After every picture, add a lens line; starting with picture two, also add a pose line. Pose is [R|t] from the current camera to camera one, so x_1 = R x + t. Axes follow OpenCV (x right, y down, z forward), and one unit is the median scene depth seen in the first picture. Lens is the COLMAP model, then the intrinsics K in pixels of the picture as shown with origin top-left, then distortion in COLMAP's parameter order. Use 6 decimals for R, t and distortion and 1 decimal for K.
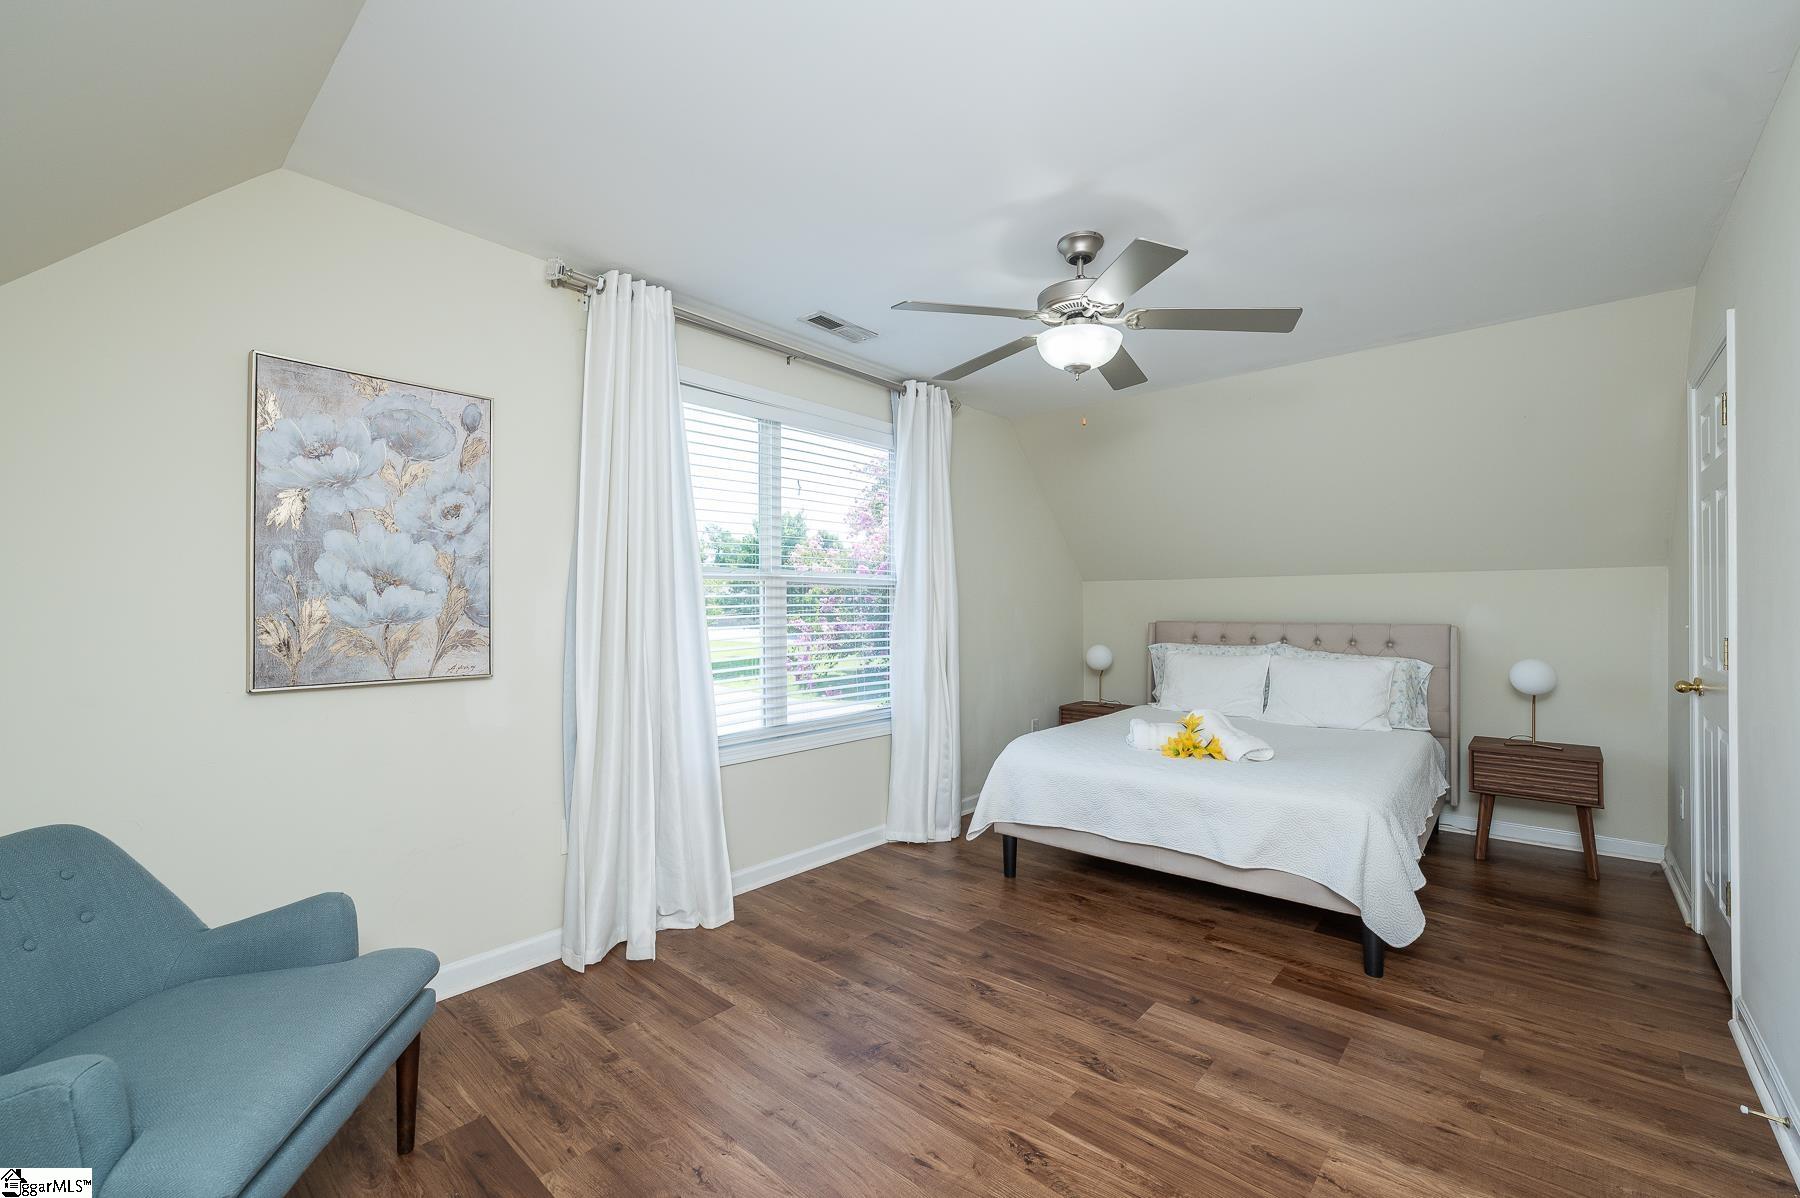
lens RADIAL K [[749.3, 0, 900.0], [0, 749.3, 599.0], [0, 0, 1]] dist [0.001254, 0.000271]
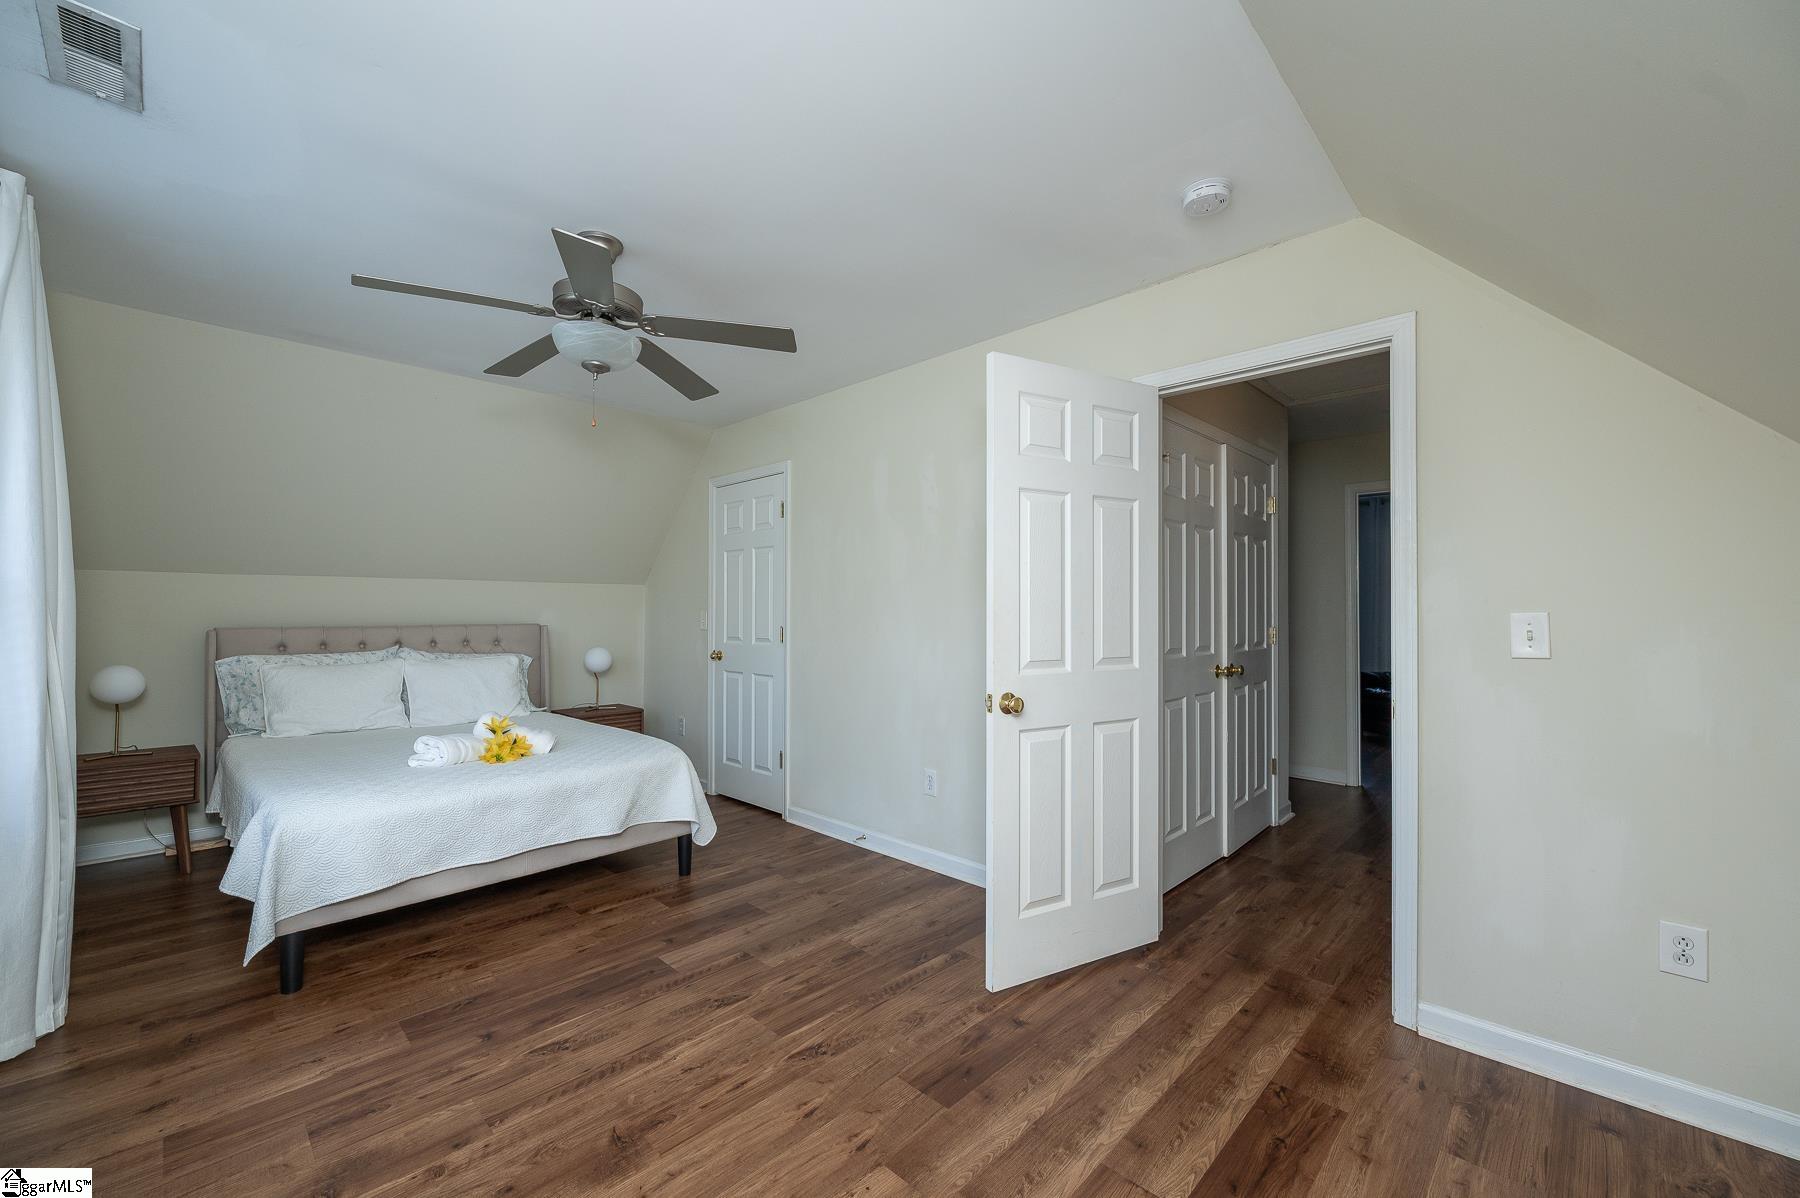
lens RADIAL K [[727.2, 0, 877.7], [0, 727.2, 604.3], [0, 0, 1]] dist [0.001976, -0.000171]
pose [[0.061308, 0.009052, 0.998078, -0.683455], [-0.014160, 0.999866, -0.008198, 0.003658], [-0.998018, -0.013630, 0.061428, 0.550370]]
